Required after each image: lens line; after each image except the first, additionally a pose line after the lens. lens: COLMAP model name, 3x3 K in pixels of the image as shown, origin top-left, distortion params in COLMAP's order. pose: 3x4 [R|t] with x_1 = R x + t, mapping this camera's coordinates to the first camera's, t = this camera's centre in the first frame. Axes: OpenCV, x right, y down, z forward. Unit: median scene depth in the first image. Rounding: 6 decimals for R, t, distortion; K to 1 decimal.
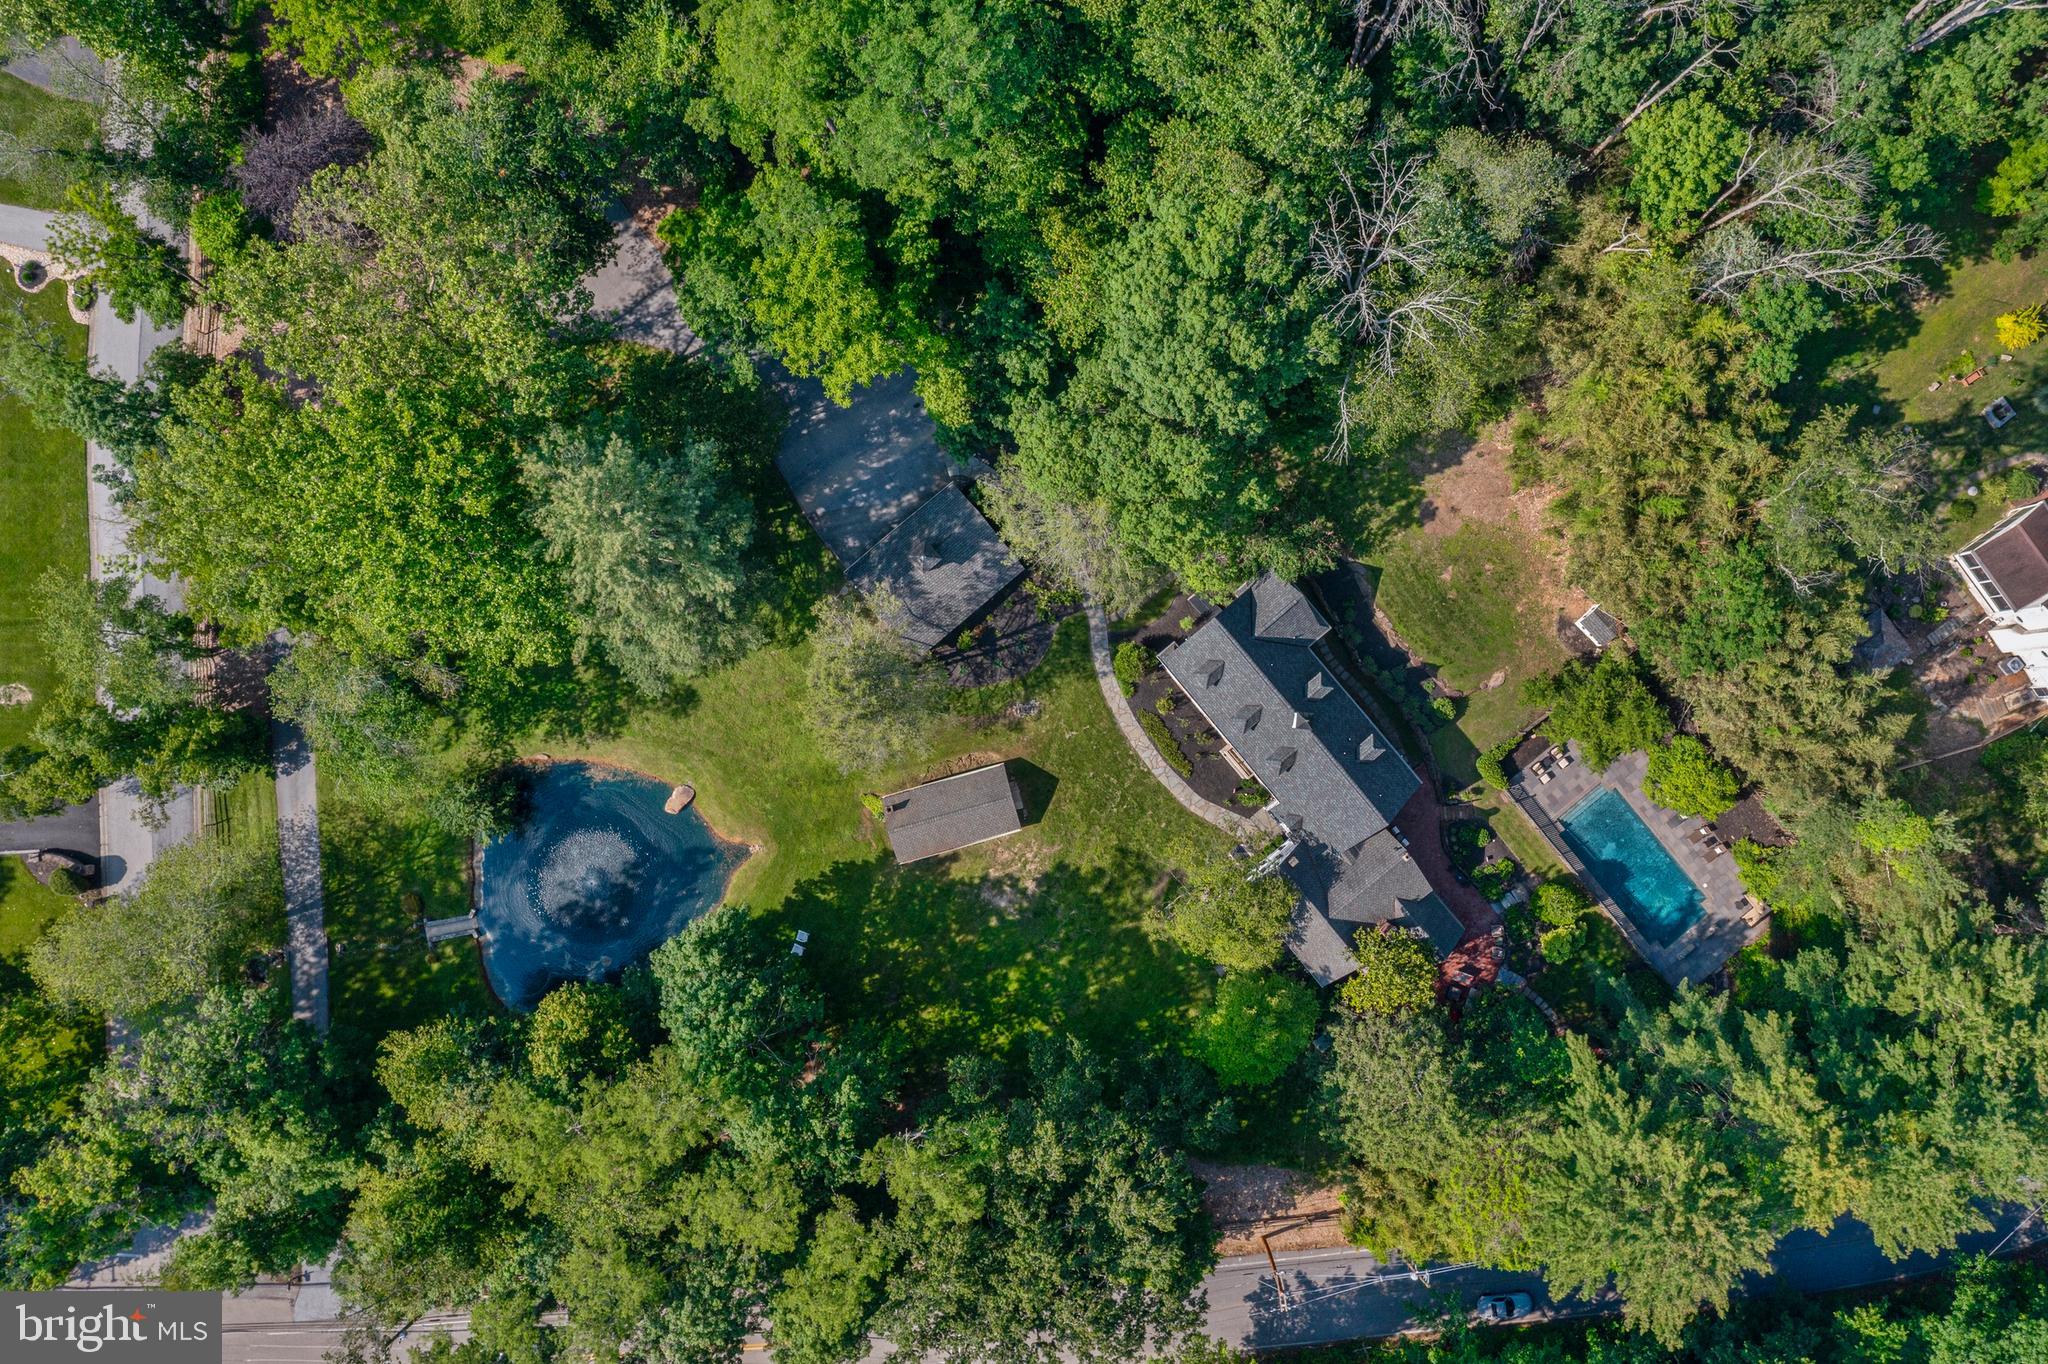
lens RADIAL K [[1642.7, 0, 1020.6], [0, 1642.7, 644.9], [0, 0, 1]] dist [-0.061153, -0.001331]
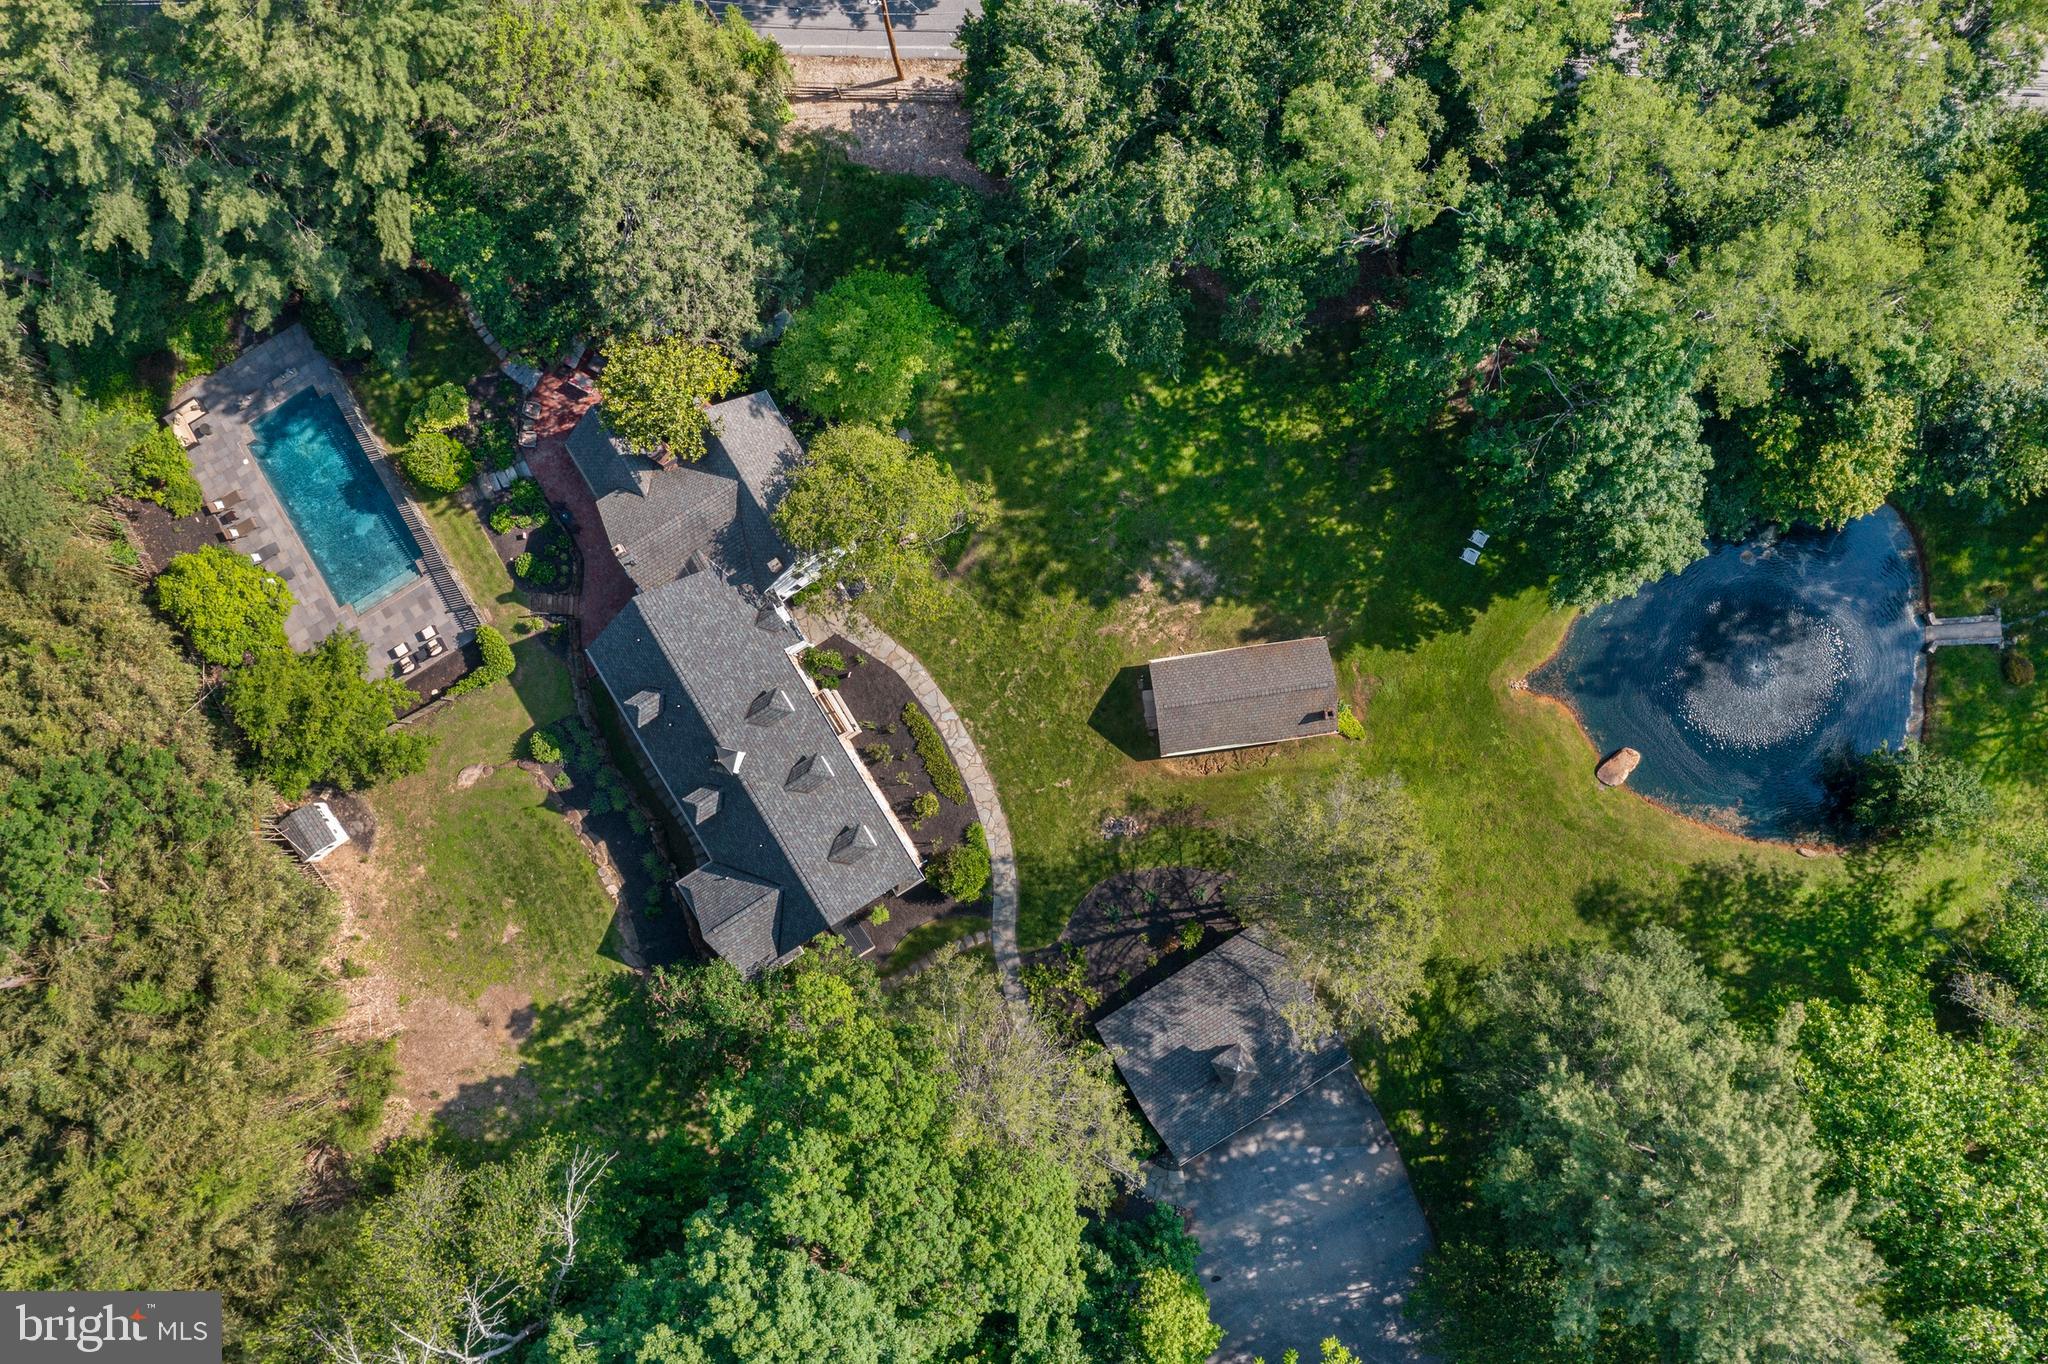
lens RADIAL K [[1621.1, 0, 1019.7], [0, 1621.1, 681.1], [0, 0, 1]] dist [-0.015038, 0.012677]
pose [[-0.988283, -0.134924, 0.071364, 0.004666], [0.141112, -0.985871, 0.090250, 0.032913], [0.058179, 0.099263, 0.993359, 0.300579]]
